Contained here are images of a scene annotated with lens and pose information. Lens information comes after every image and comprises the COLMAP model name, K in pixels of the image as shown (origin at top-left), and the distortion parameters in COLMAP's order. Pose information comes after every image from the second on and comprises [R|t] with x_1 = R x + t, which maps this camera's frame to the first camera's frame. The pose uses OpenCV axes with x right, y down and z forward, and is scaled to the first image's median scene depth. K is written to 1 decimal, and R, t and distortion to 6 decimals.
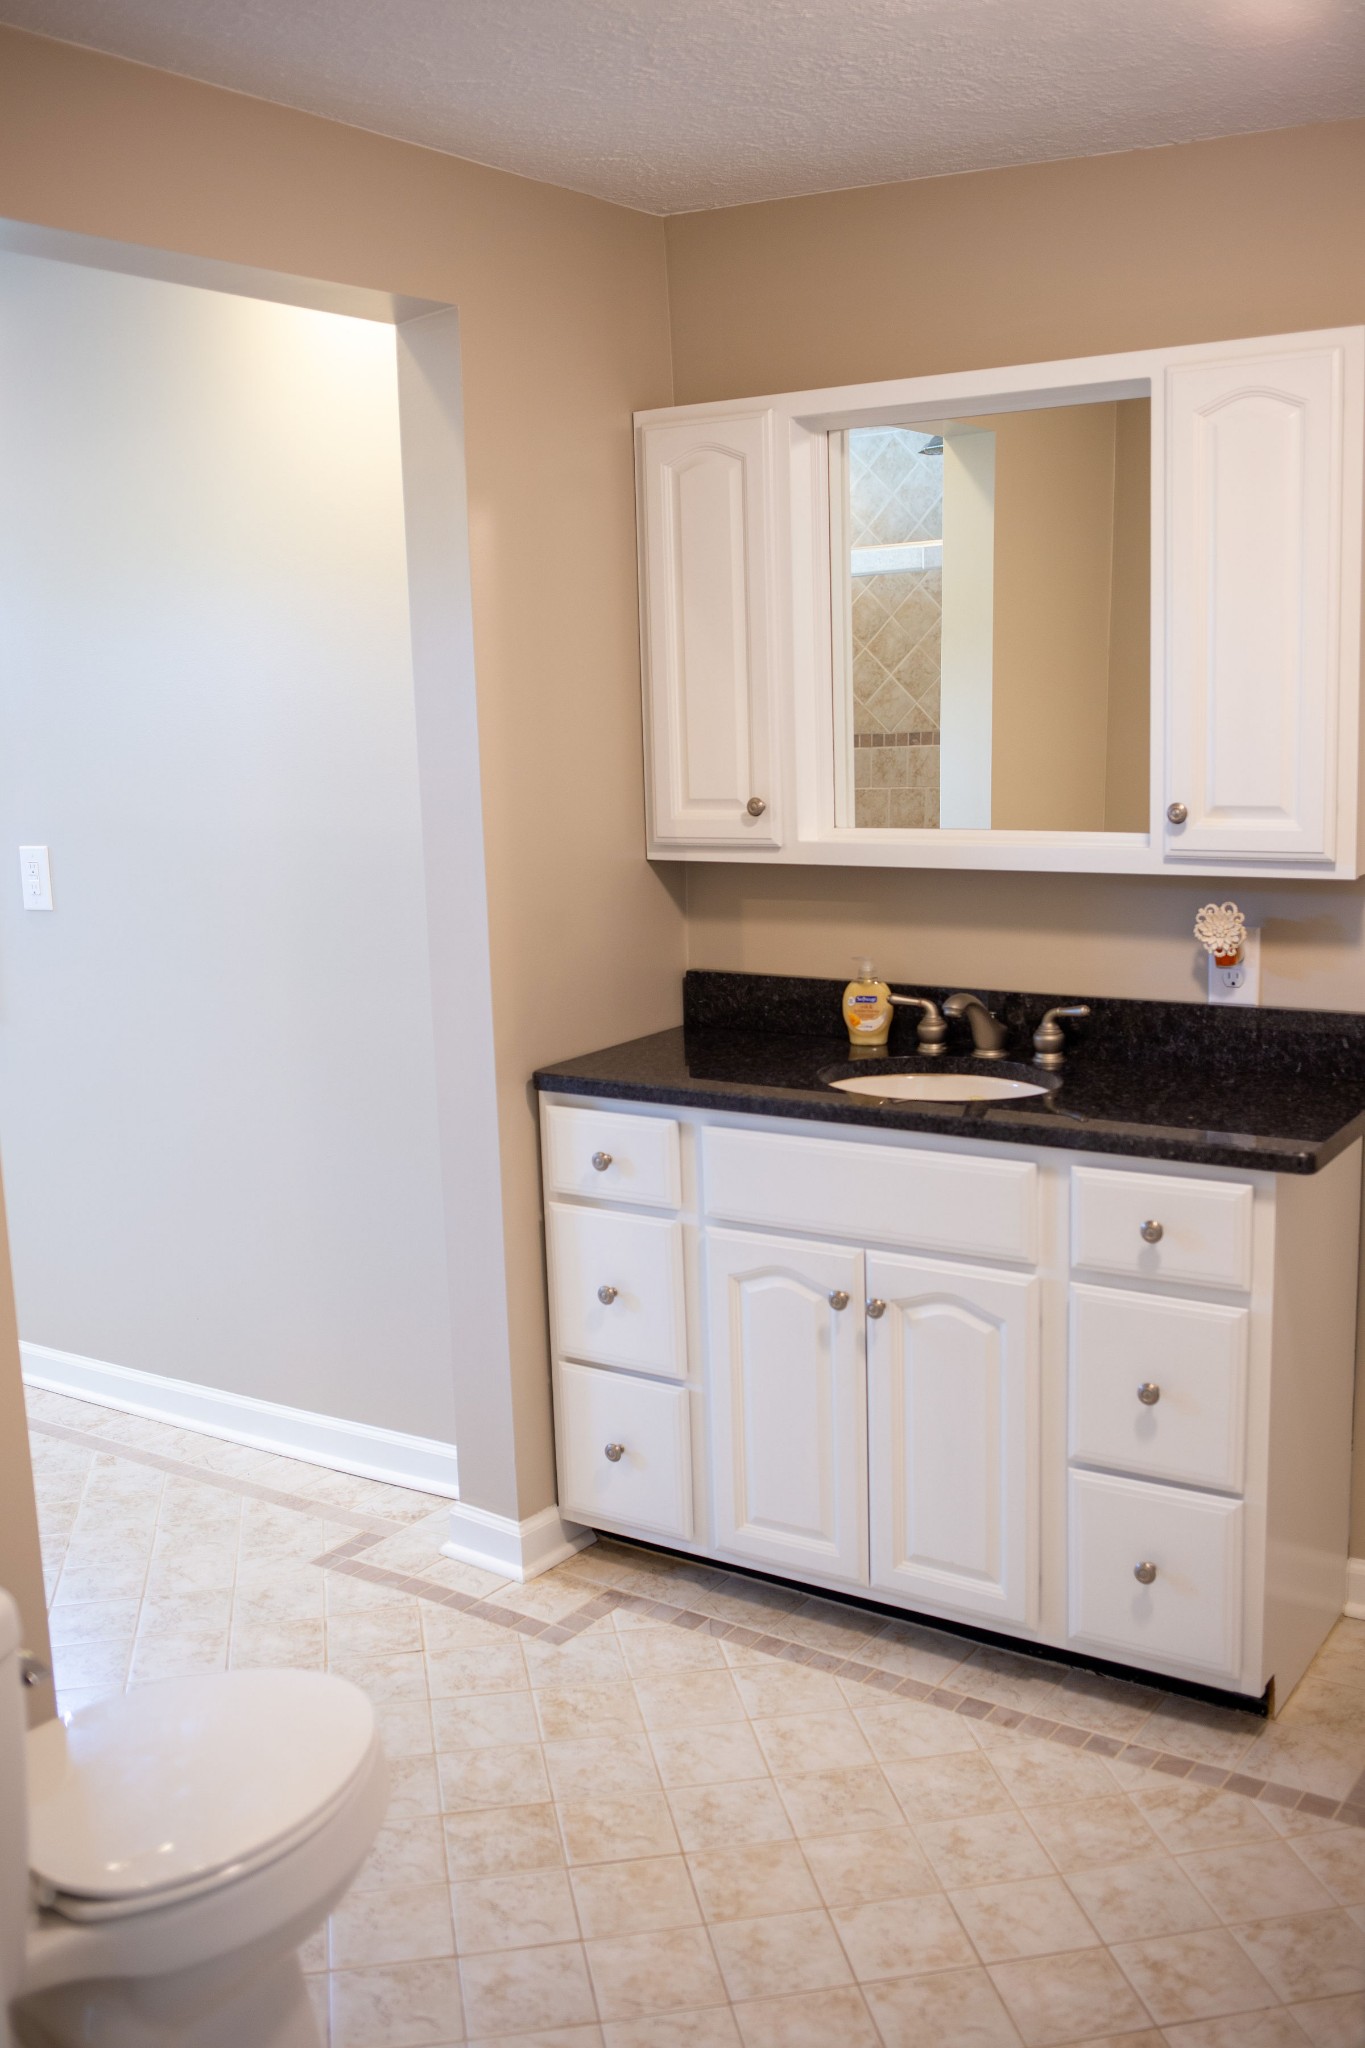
lens RADIAL K [[2010.7, 0, 683.3], [0, 2010.7, 1052.6], [0, 0, 1]] dist [-0.068461, 0.077073]
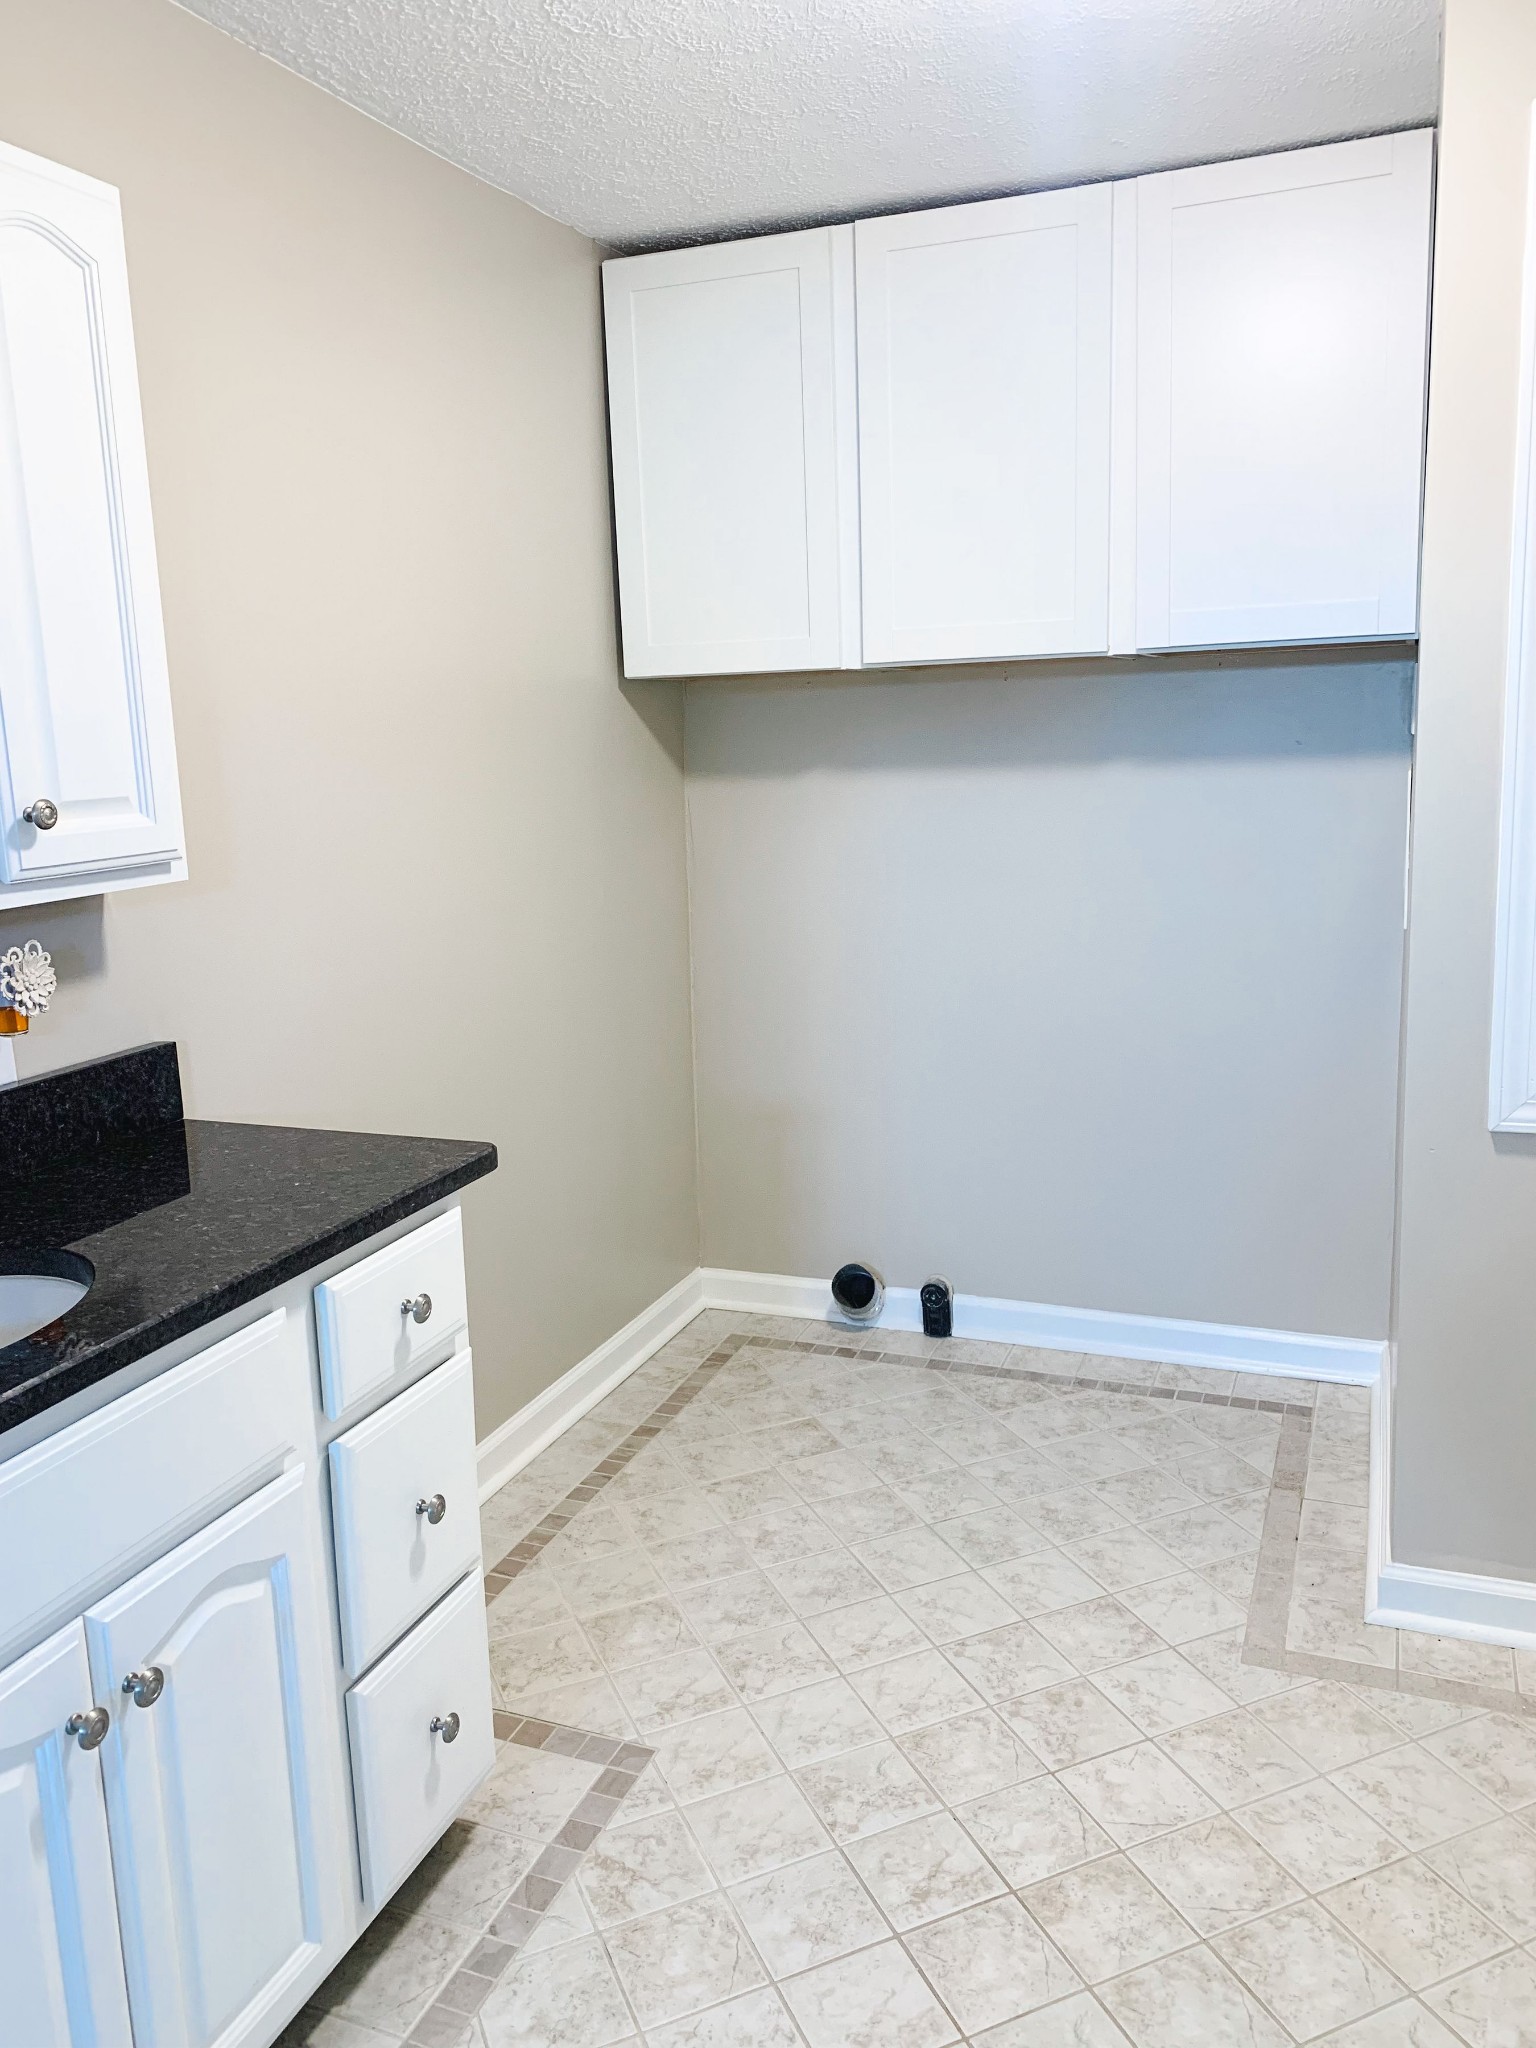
lens RADIAL K [[1573.3, 0, 768.0], [0, 1573.3, 1024.0], [0, 0, 1]] dist [0.002766, 0.000742]
pose [[-0.227937, -0.141531, 0.963335, -0.371141], [0.225195, 0.954891, 0.193574, -0.104519], [-0.947276, 0.261061, -0.185783, 0.931323]]
